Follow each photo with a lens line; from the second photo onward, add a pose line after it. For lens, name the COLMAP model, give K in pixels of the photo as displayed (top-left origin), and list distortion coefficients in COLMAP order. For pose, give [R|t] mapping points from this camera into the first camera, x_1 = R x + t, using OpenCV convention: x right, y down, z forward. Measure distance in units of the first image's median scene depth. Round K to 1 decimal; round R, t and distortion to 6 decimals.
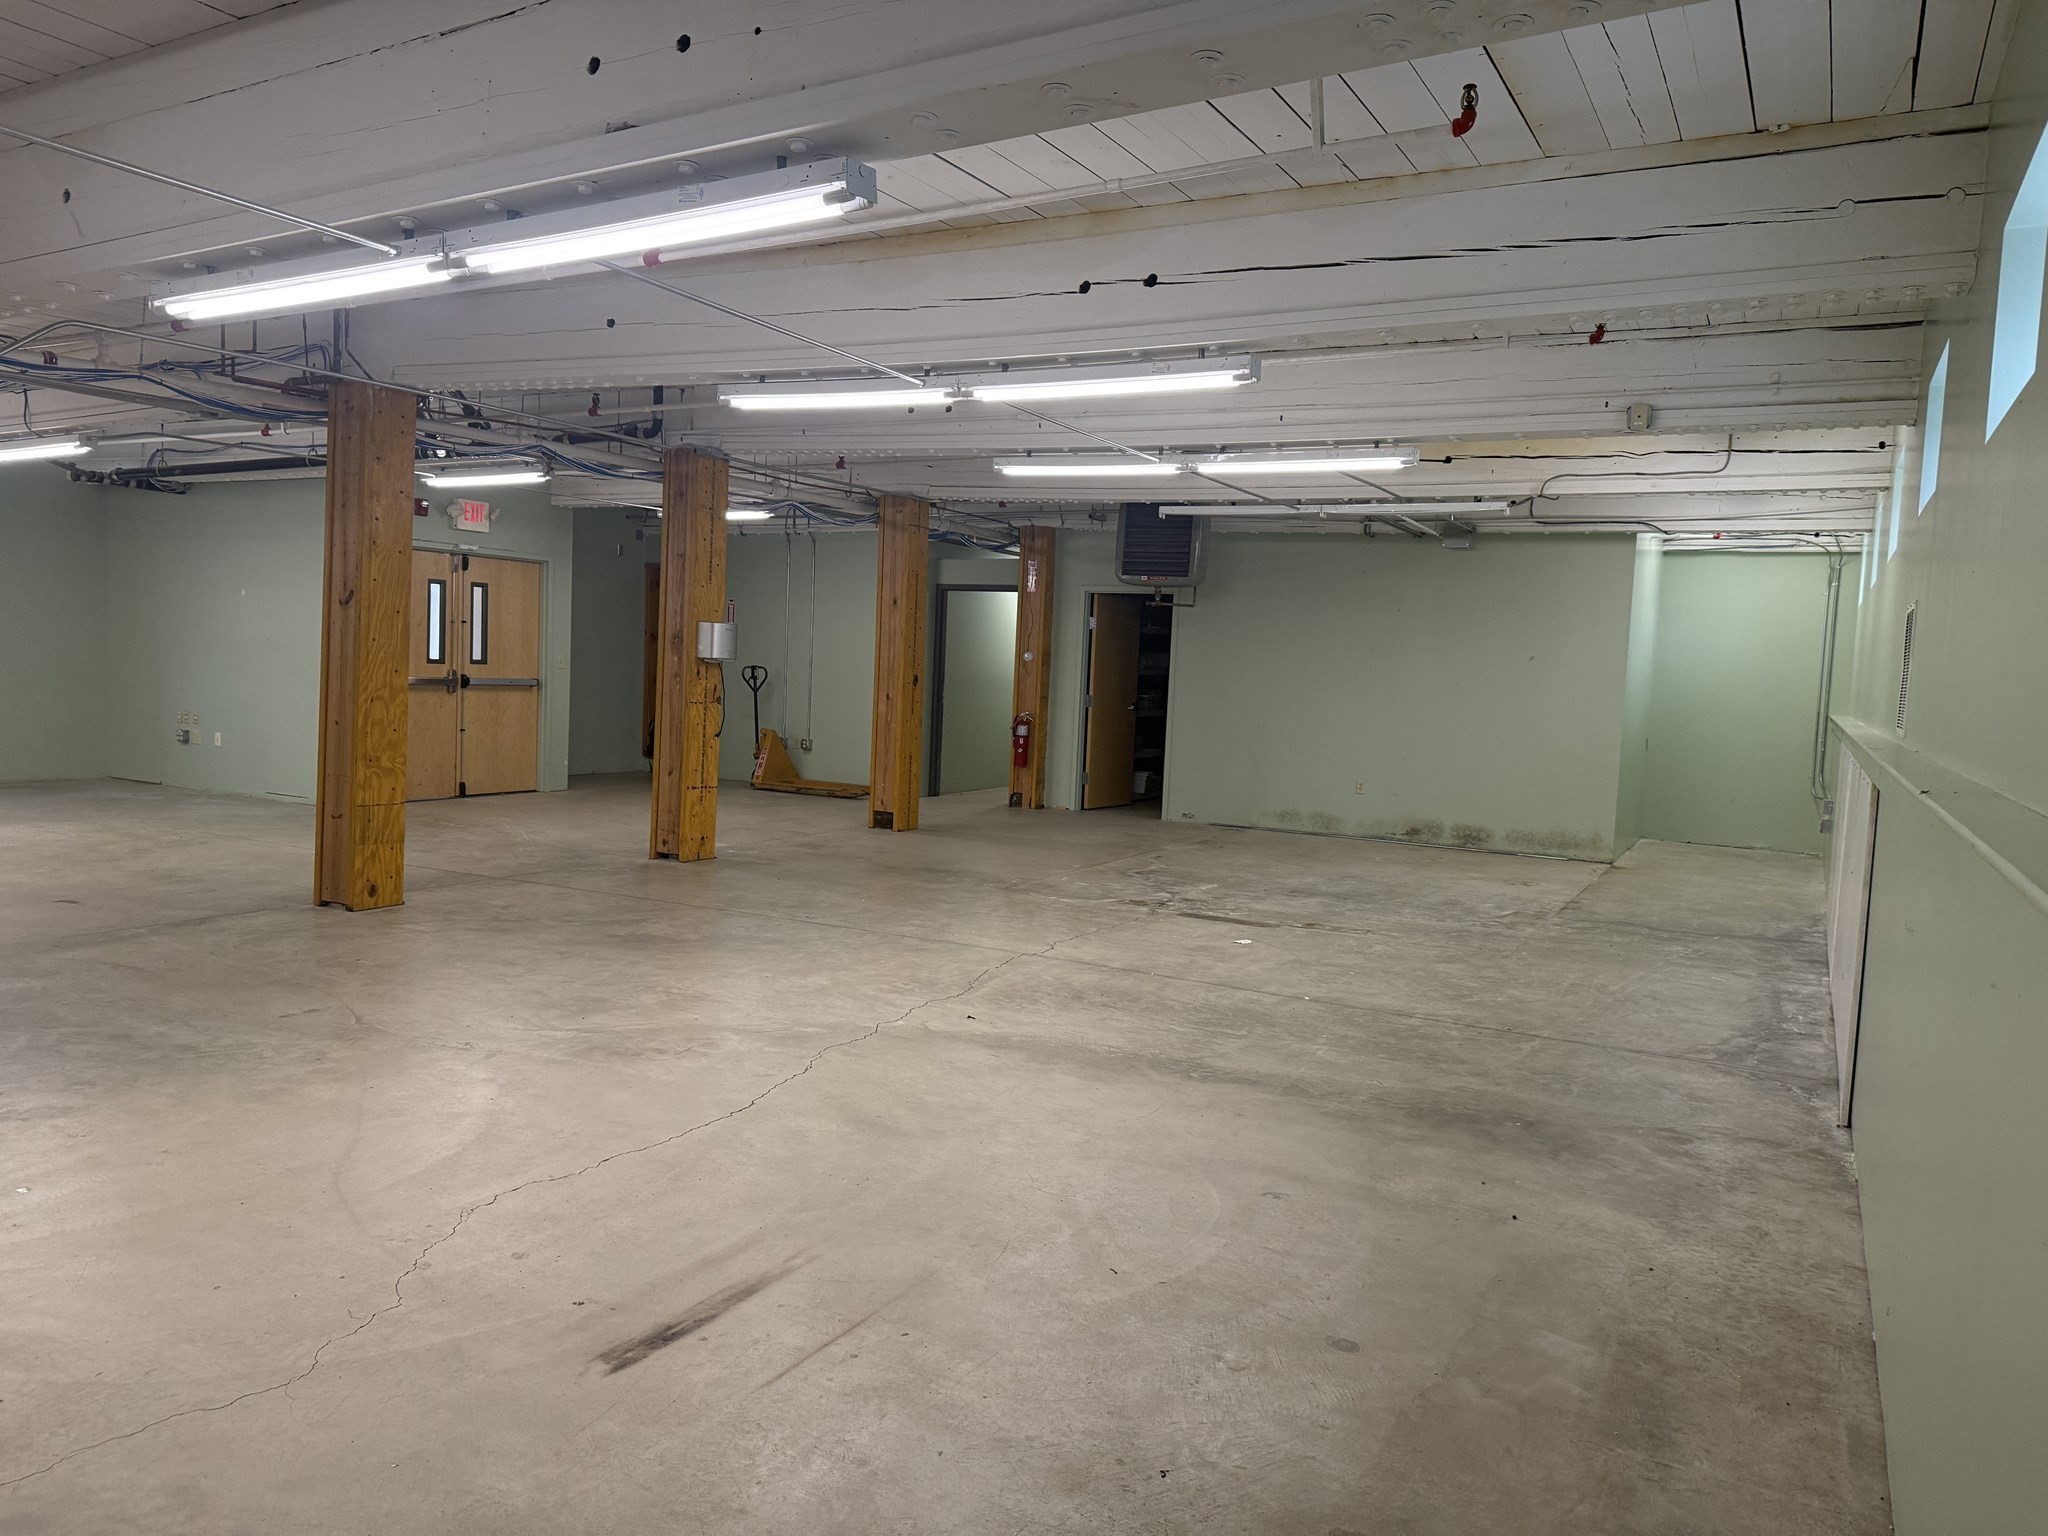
lens RADIAL K [[1402.1, 0, 1013.7], [0, 1402.1, 762.9], [0, 0, 1]] dist [0.095442, 0.000038]
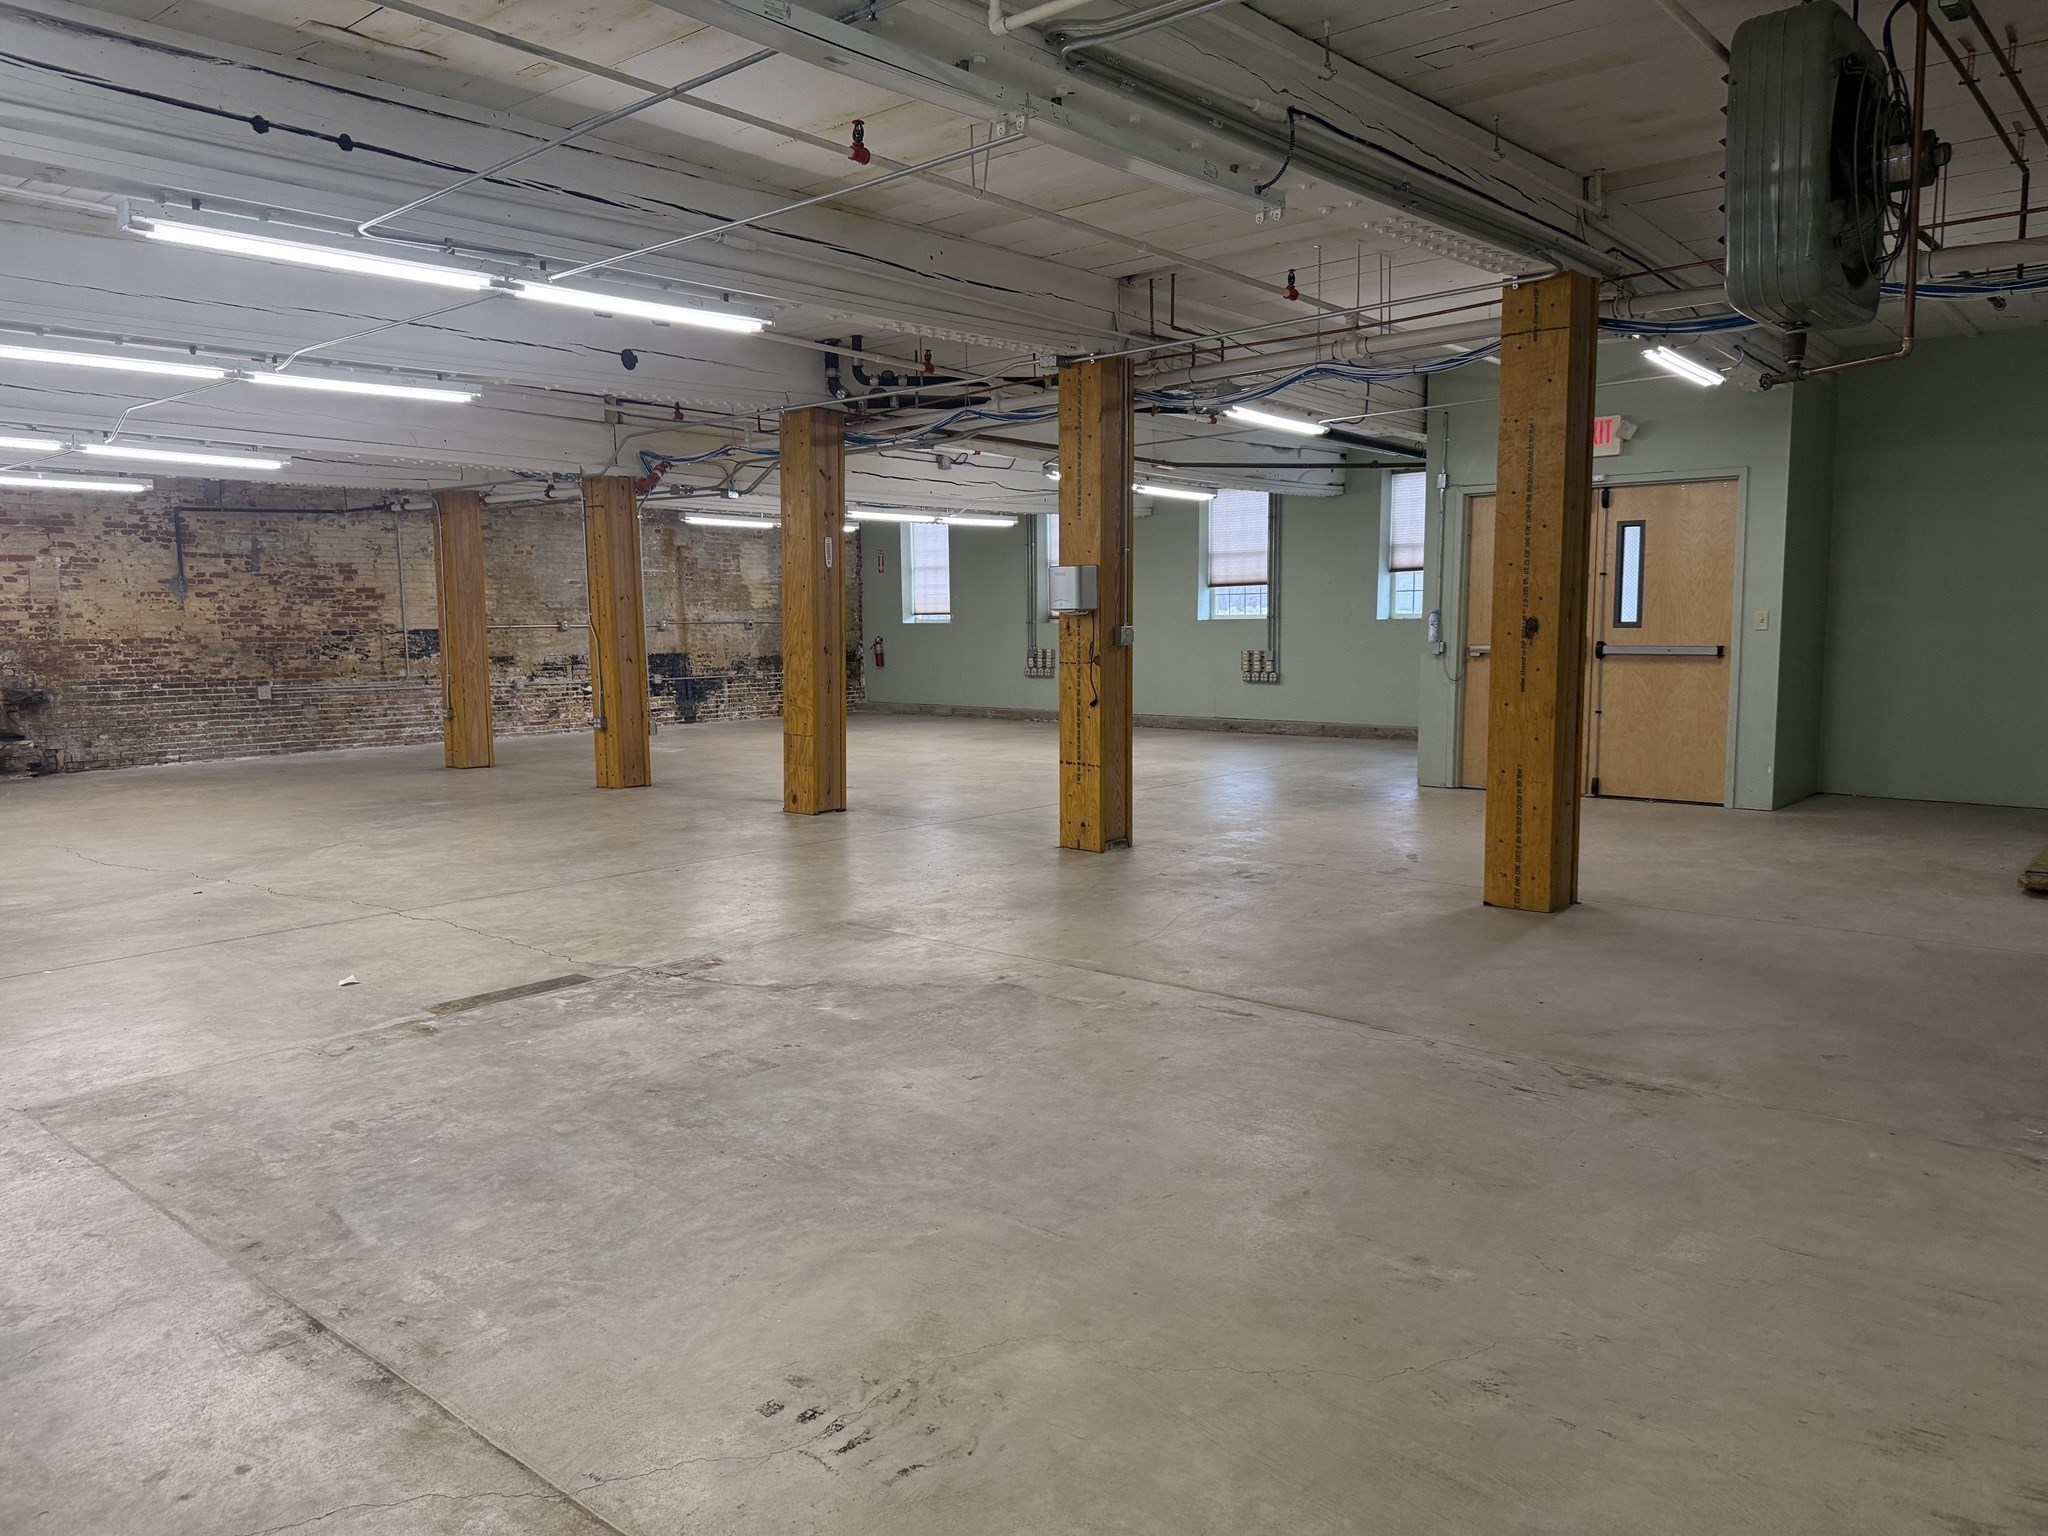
lens RADIAL K [[1402.1, 0, 1013.7], [0, 1402.1, 762.9], [0, 0, 1]] dist [0.095442, 0.000038]
pose [[-0.194924, 0.060020, -0.978980, 0.451104], [-0.068426, 0.994862, 0.074618, -0.031839], [0.978429, 0.081532, -0.189816, 0.832391]]
